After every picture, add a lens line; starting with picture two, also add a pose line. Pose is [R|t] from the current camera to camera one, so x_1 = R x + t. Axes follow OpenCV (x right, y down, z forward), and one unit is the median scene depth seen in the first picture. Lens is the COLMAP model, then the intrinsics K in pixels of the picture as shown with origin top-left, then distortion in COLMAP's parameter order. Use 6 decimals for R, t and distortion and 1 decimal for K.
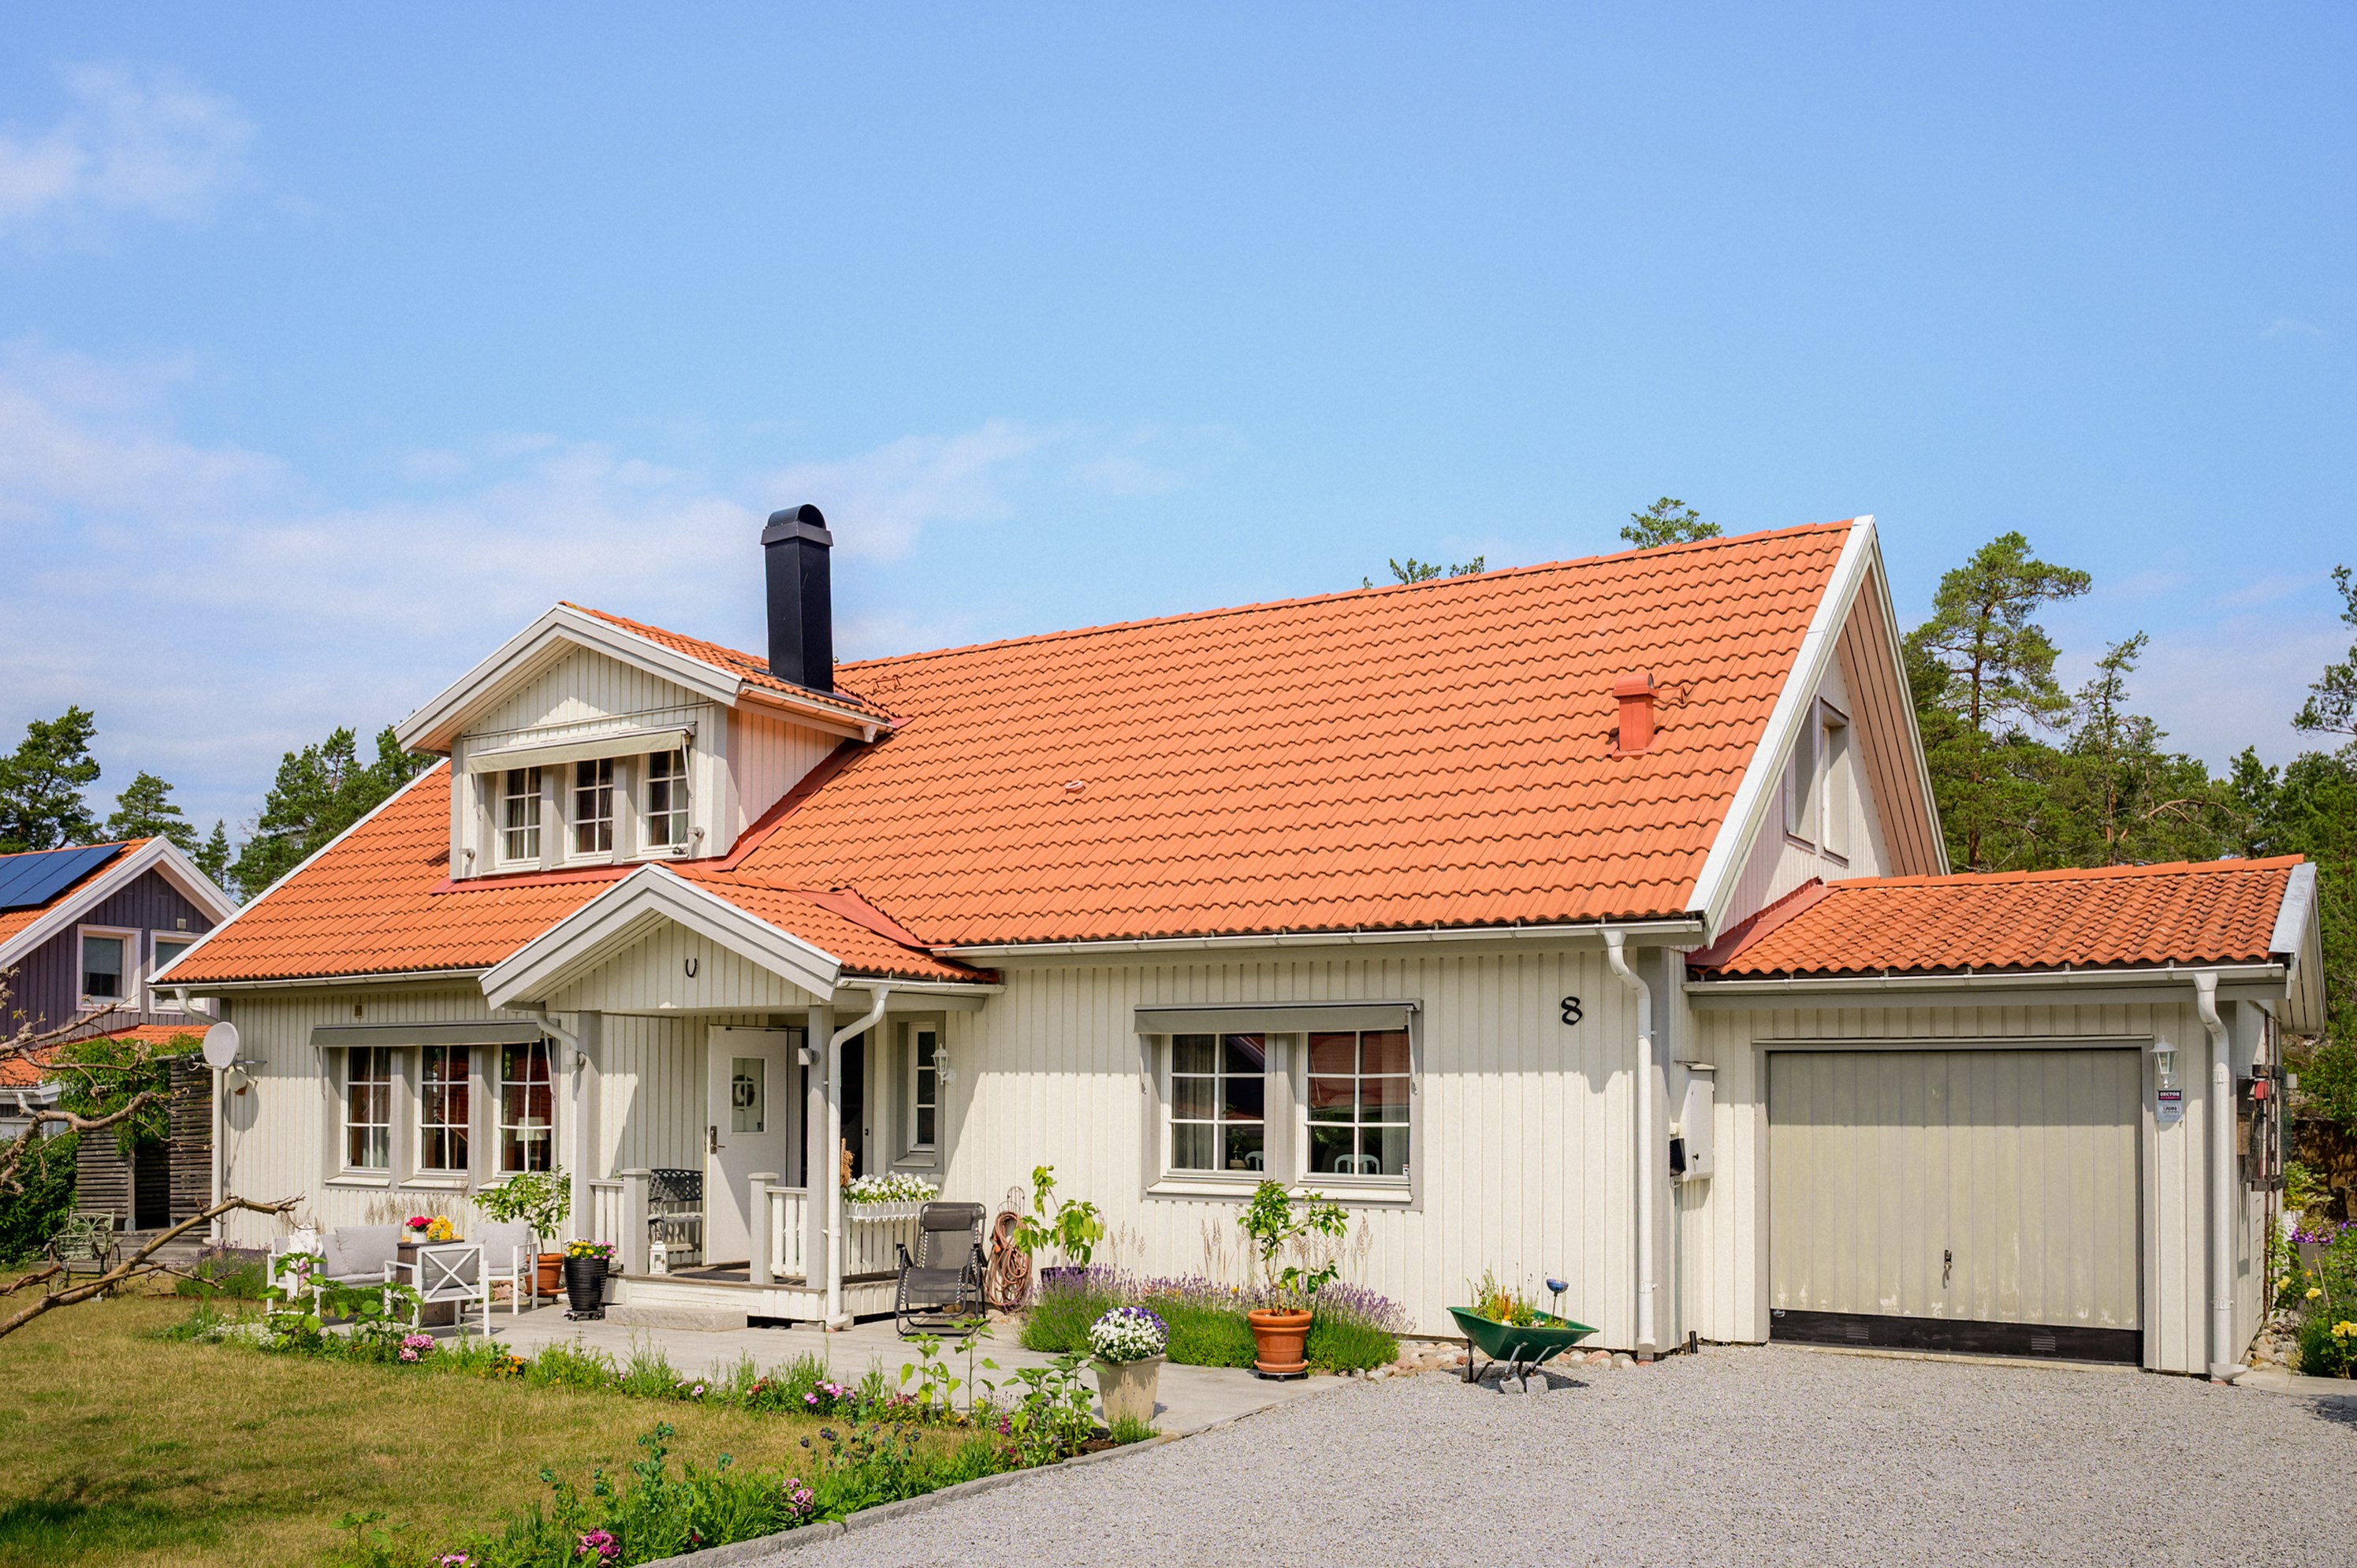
lens RADIAL K [[1928.0, 0, 1154.8], [0, 1928.0, 978.3], [0, 0, 1]] dist [-0.004051, 0.003347]
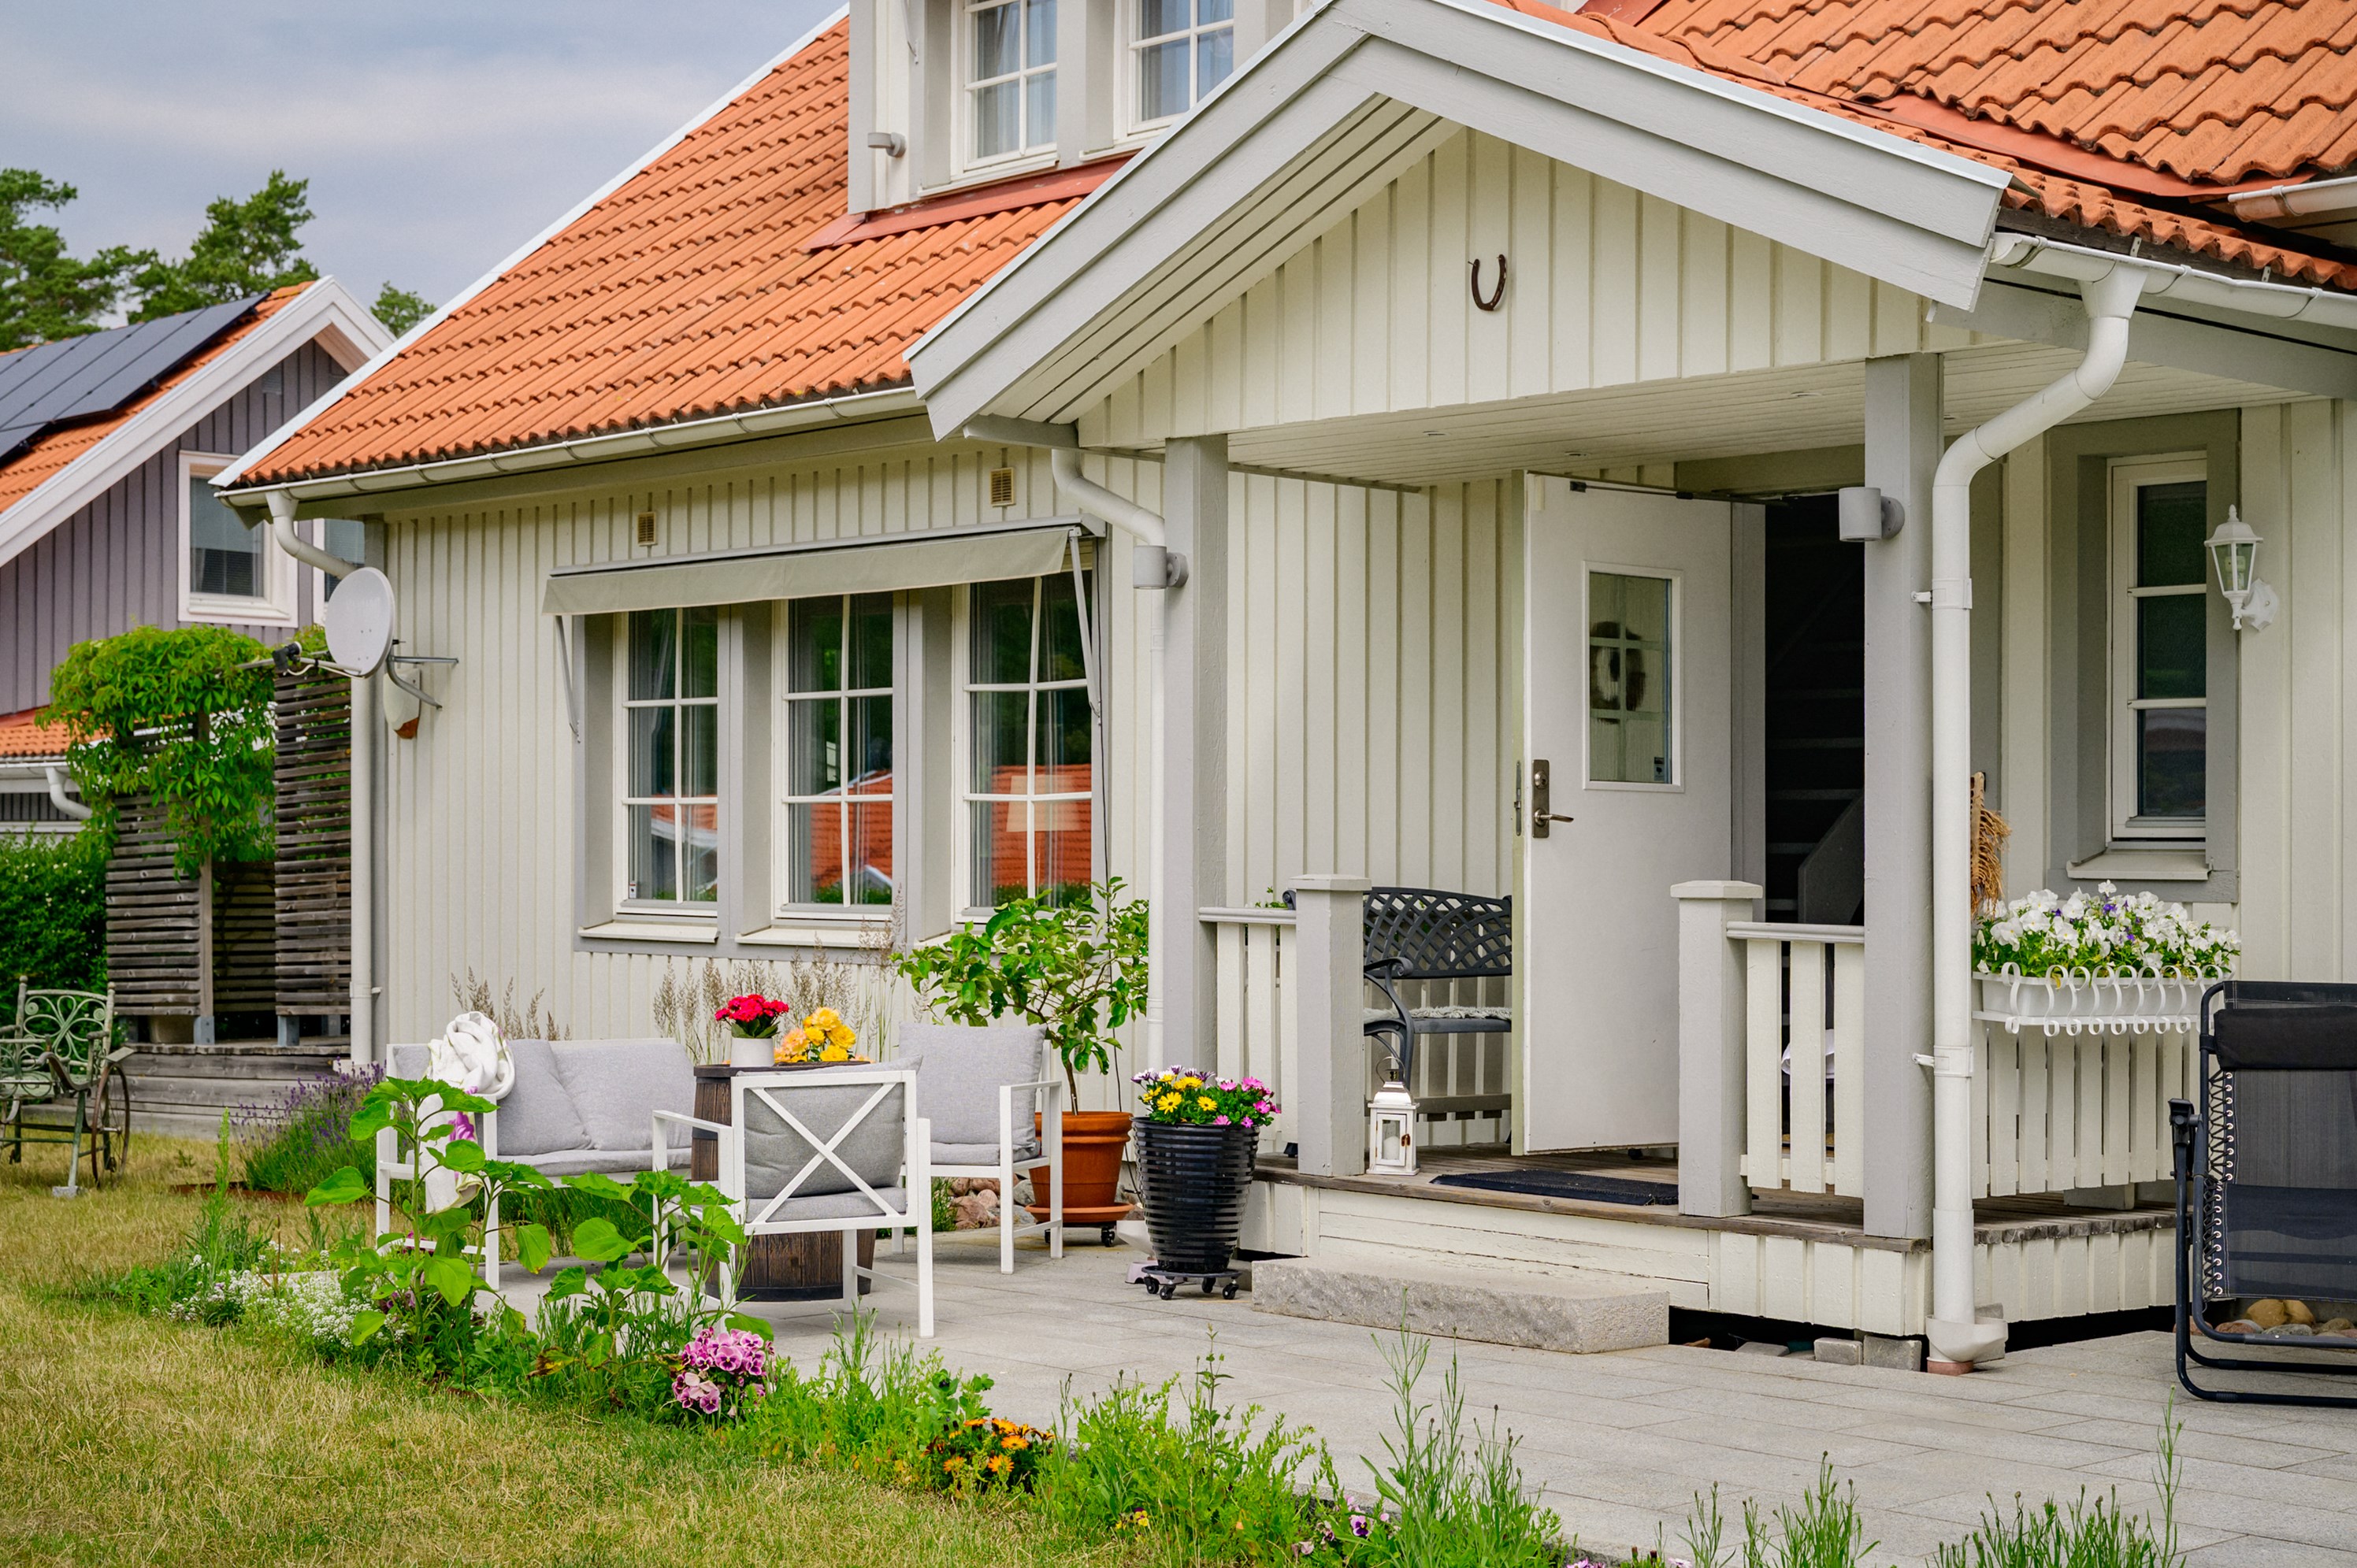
lens RADIAL K [[3700.3, 0, 1173.3], [0, 3700.3, 791.8], [0, 0, 1]] dist [-0.009729, 0.000000]
pose [[0.962383, 0.005221, -0.271647, -0.113124], [0.006795, 0.999040, 0.043271, 0.054175], [0.271612, -0.043489, 0.961424, 0.343222]]
